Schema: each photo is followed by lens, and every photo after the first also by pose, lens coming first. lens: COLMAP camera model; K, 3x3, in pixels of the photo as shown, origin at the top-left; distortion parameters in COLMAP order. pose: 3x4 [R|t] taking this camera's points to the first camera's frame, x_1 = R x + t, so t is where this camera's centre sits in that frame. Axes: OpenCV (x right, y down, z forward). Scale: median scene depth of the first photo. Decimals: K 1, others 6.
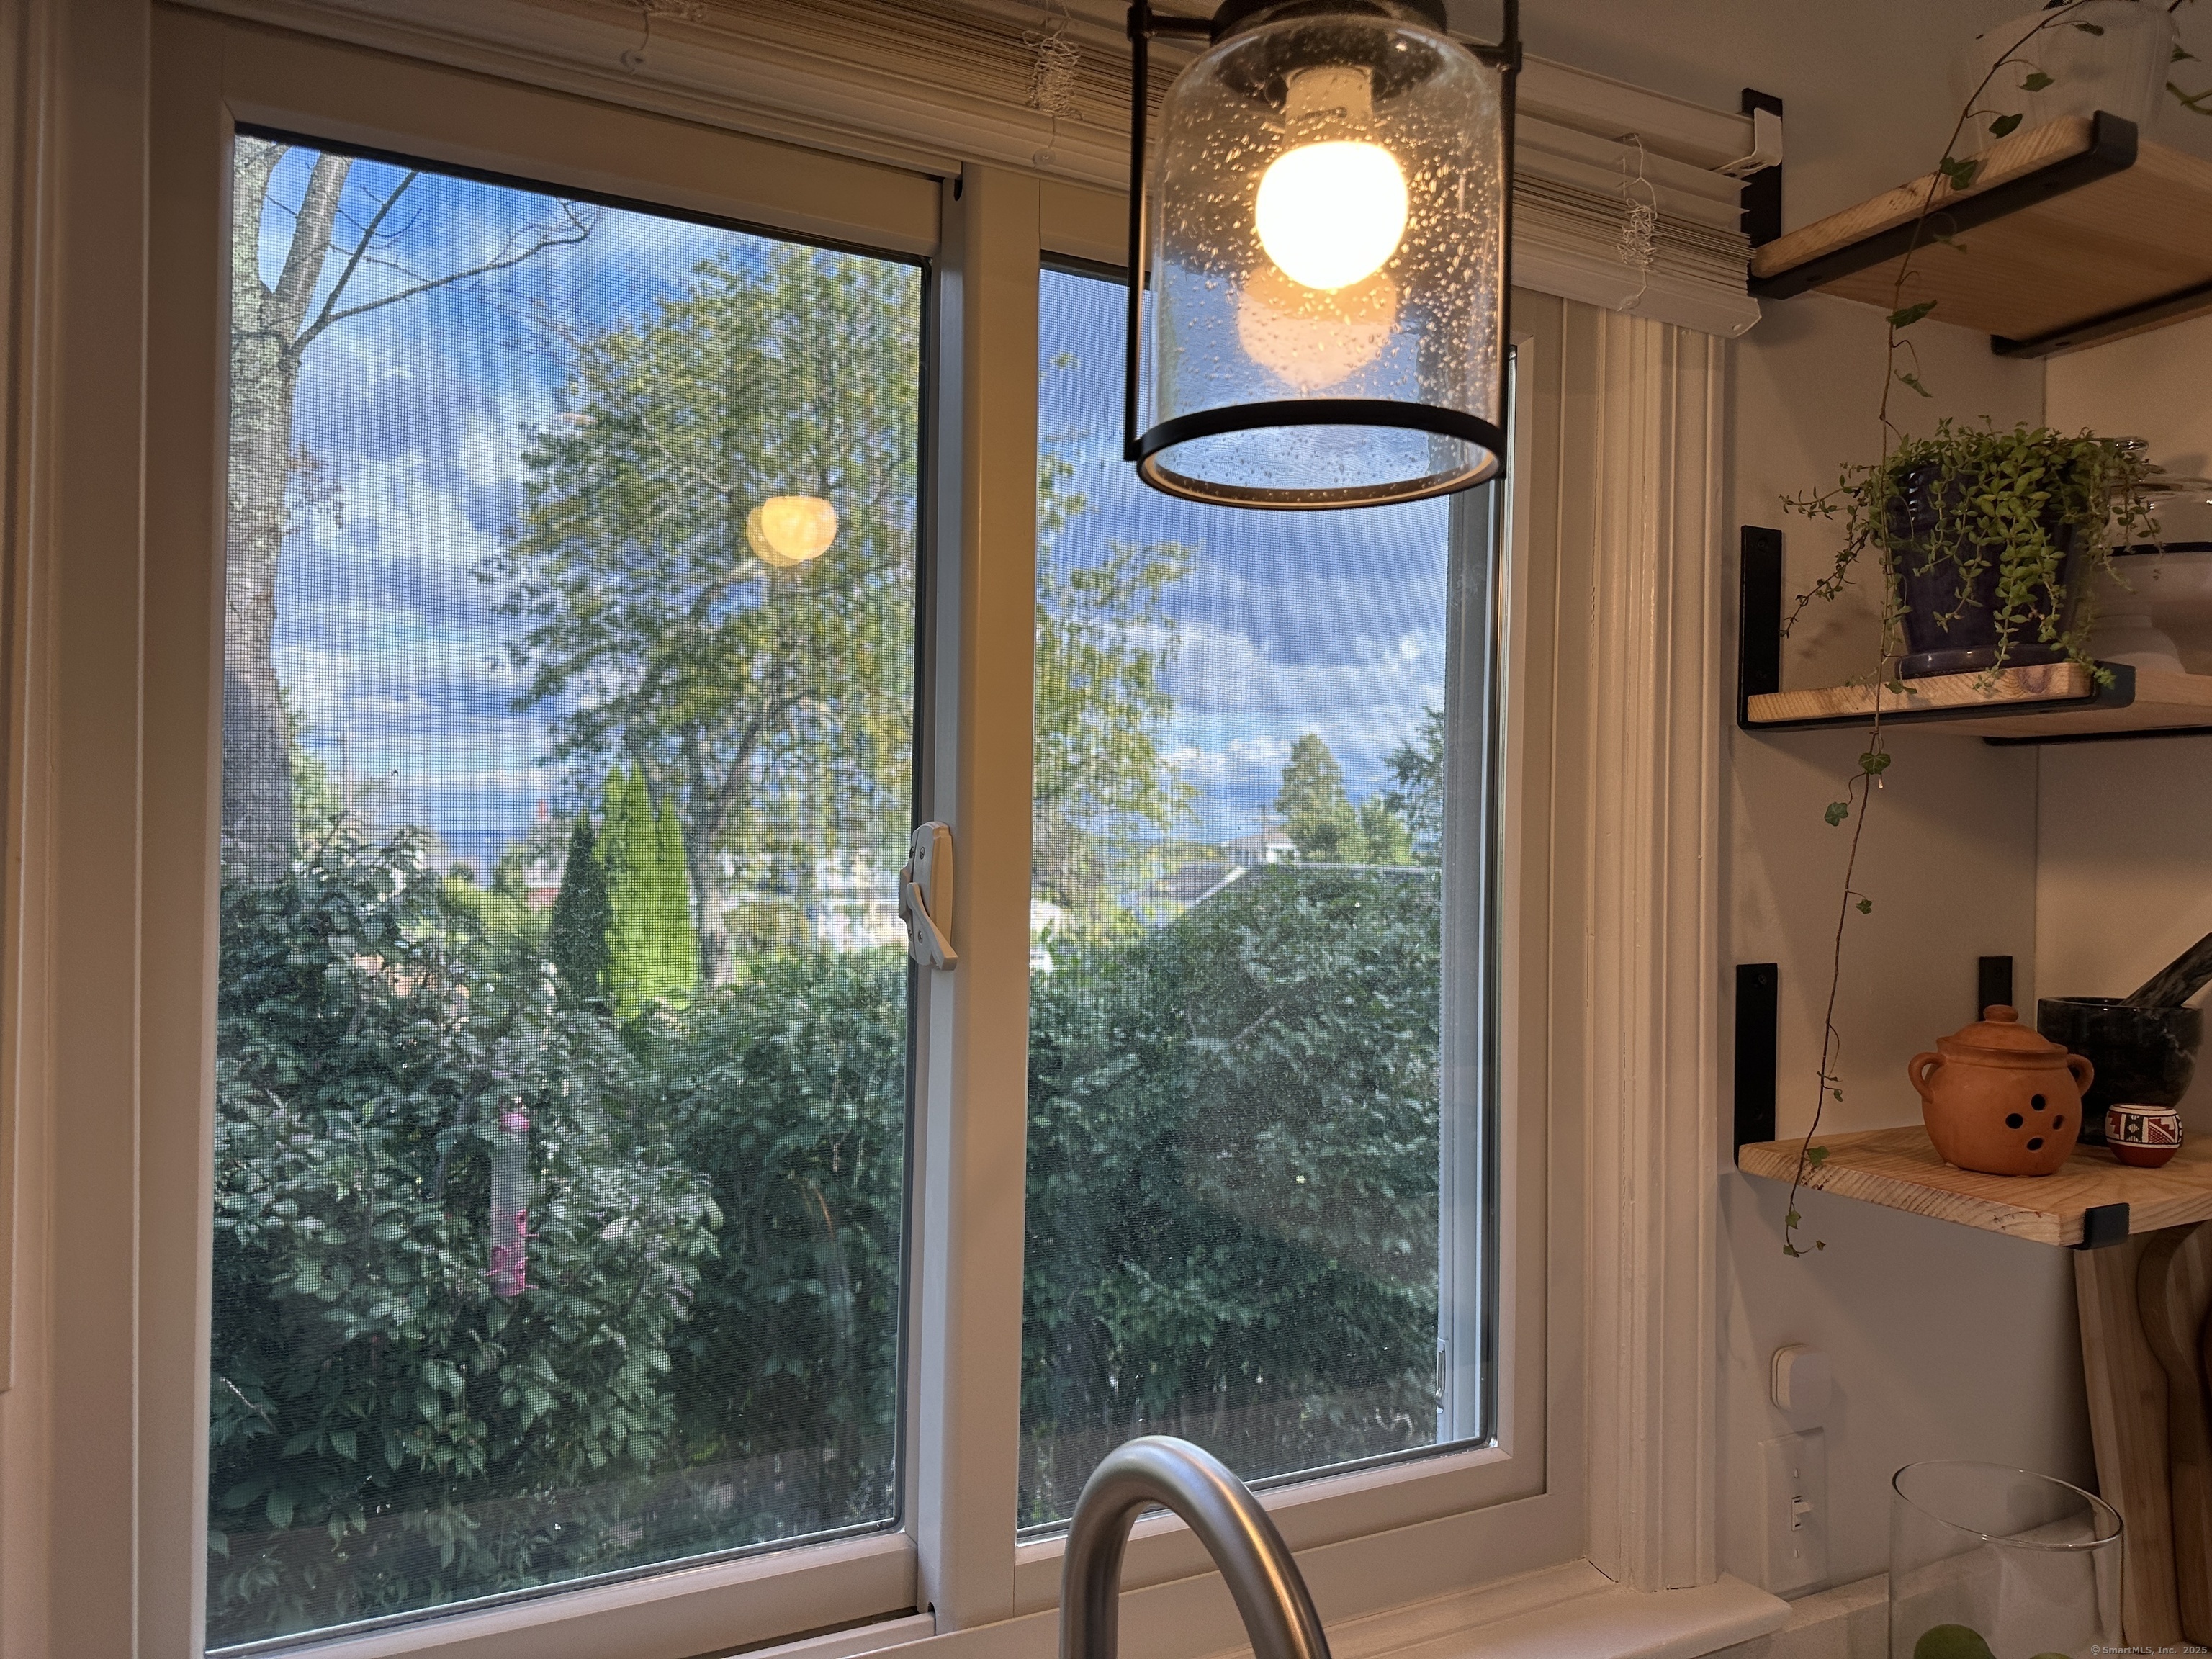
lens RADIAL K [[1540.9, 0, 1103.8], [0, 1540.9, 818.1], [0, 0, 1]] dist [0.093818, -0.166104]
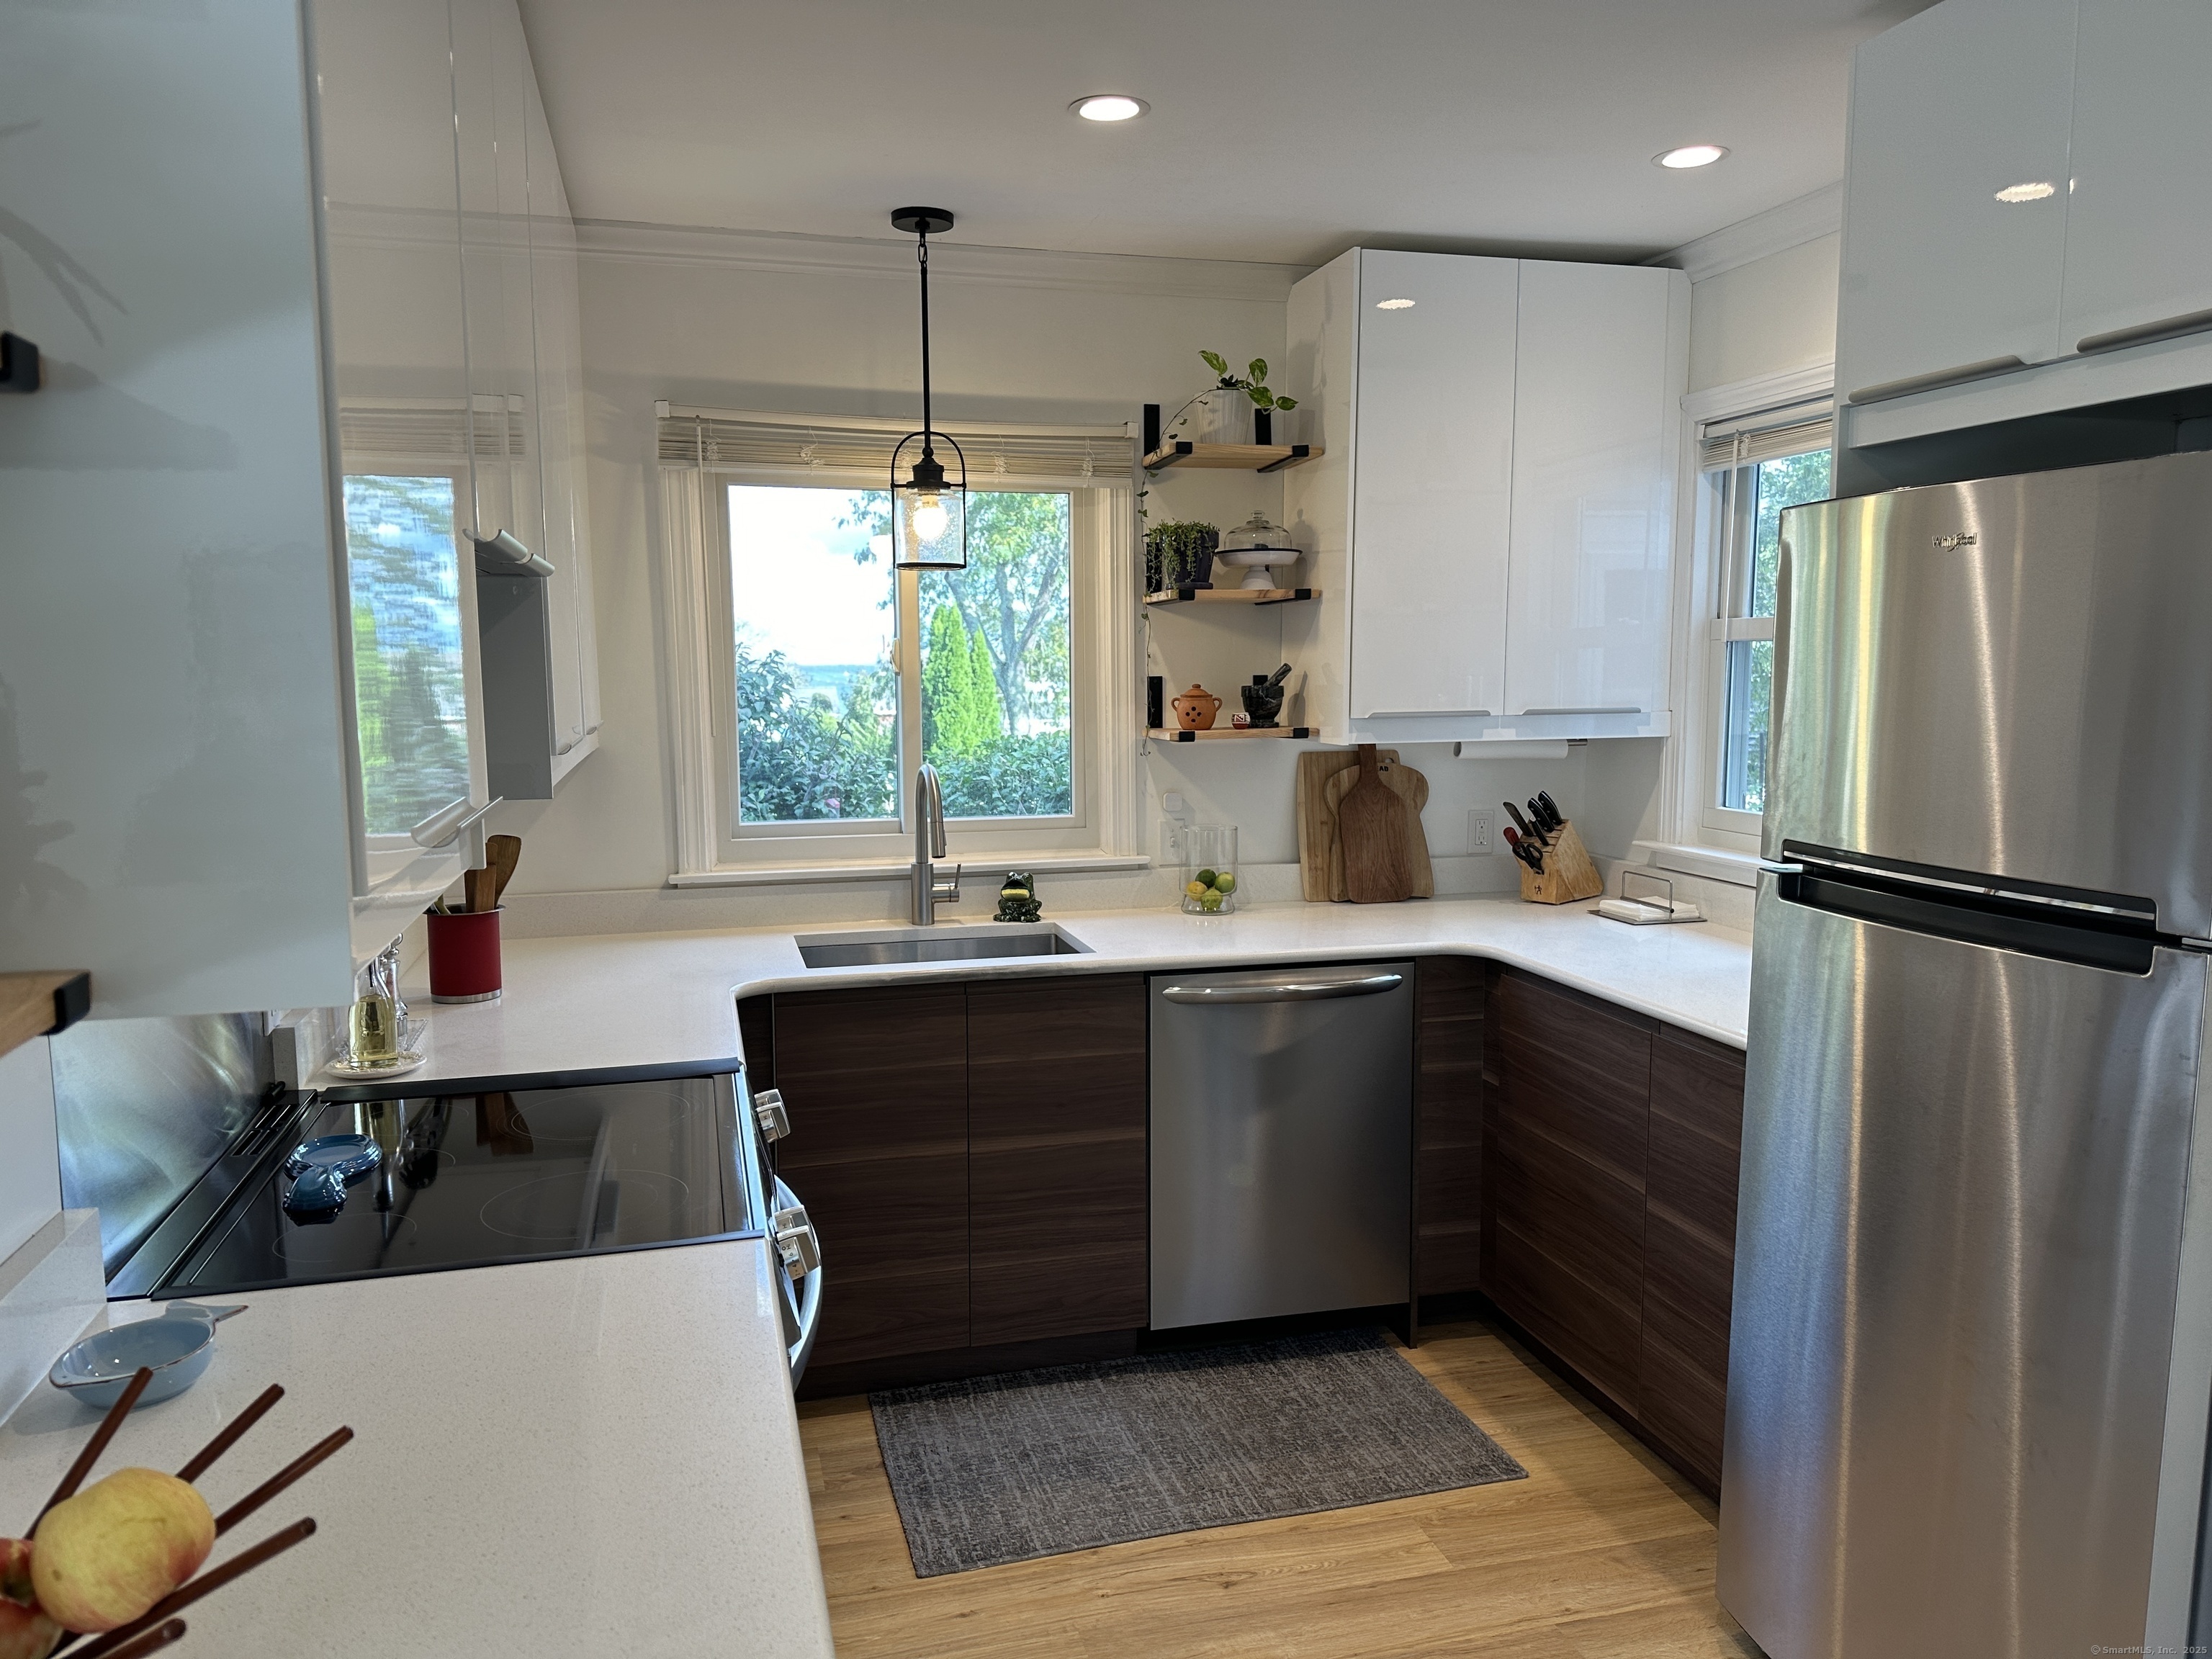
lens RADIAL K [[1544.1, 0, 1052.0], [0, 1544.1, 847.1], [0, 0, 1]] dist [0.093754, -0.169050]
pose [[0.970518, 0.015879, -0.240503, 0.284628], [0.015139, 0.991842, 0.126574, 0.009716], [0.240551, -0.126483, 0.962360, -0.642019]]
